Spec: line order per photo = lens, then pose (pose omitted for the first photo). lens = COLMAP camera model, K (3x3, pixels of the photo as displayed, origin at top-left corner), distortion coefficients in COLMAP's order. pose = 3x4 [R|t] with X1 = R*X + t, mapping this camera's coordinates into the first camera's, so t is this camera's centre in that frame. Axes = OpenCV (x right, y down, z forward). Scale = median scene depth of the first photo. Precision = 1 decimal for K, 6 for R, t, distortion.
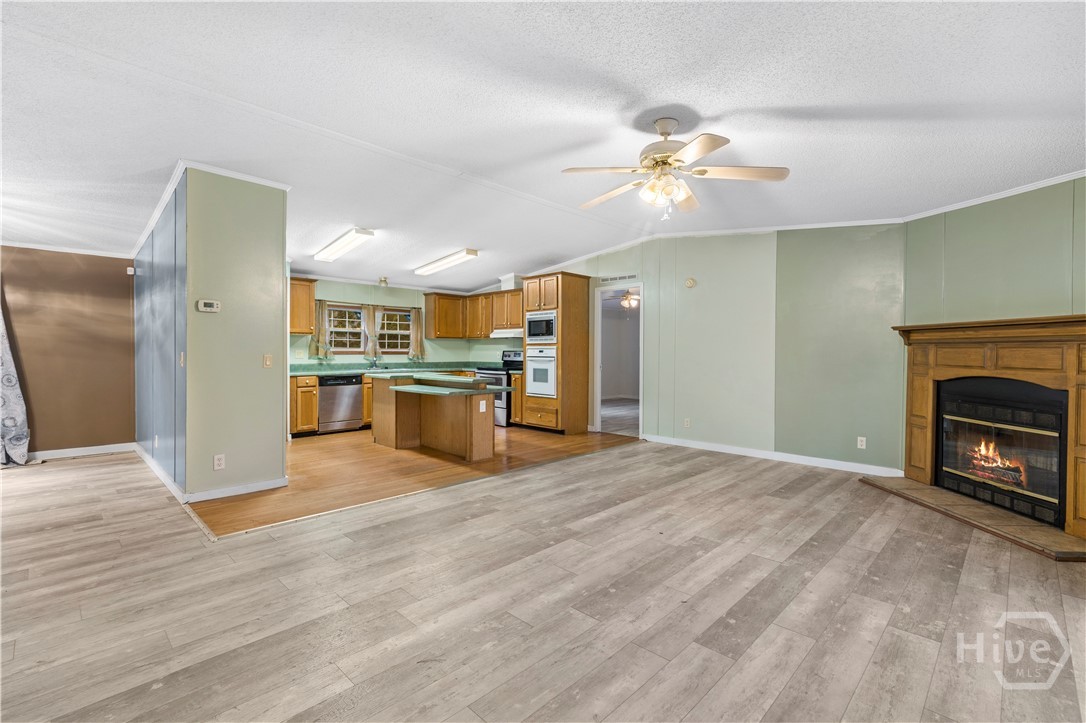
lens RADIAL K [[435.5, 0, 494.8], [0, 435.5, 361.5], [0, 0, 1]] dist [-0.000739, -0.000123]
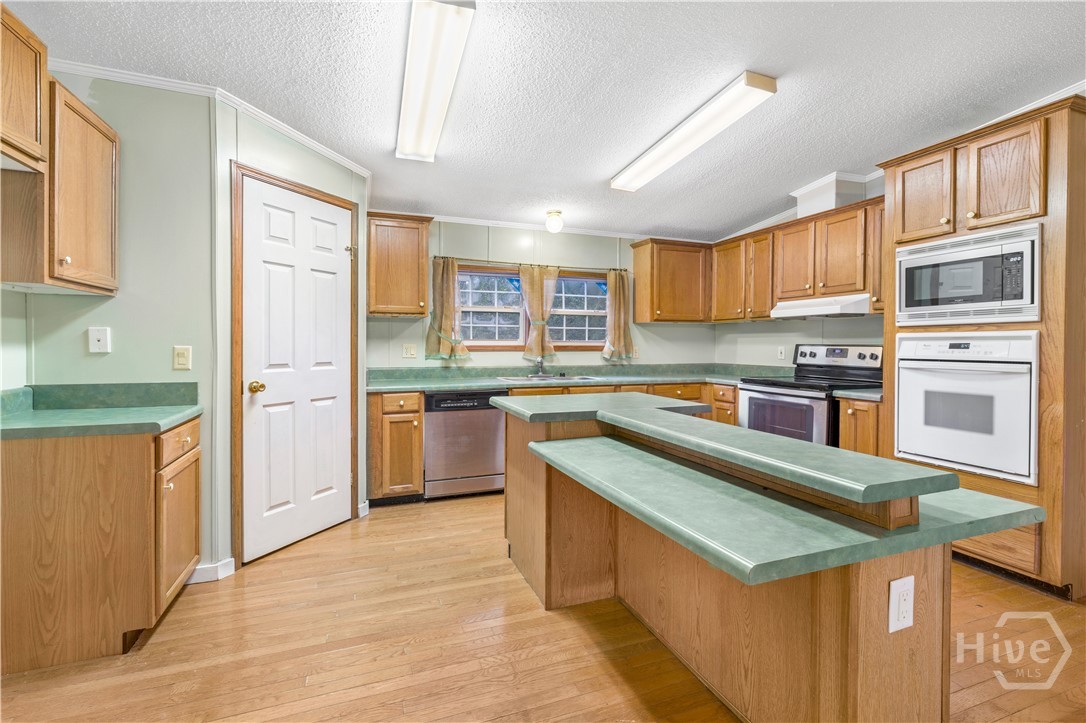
lens RADIAL K [[428.0, 0, 497.8], [0, 428.0, 347.3], [0, 0, 1]] dist [0.000577, 0.000176]
pose [[0.891442, 0.001614, -0.453131, -0.073023], [-0.009309, 0.999848, -0.014753, -0.012374], [0.453038, 0.017369, 0.891322, 0.478186]]
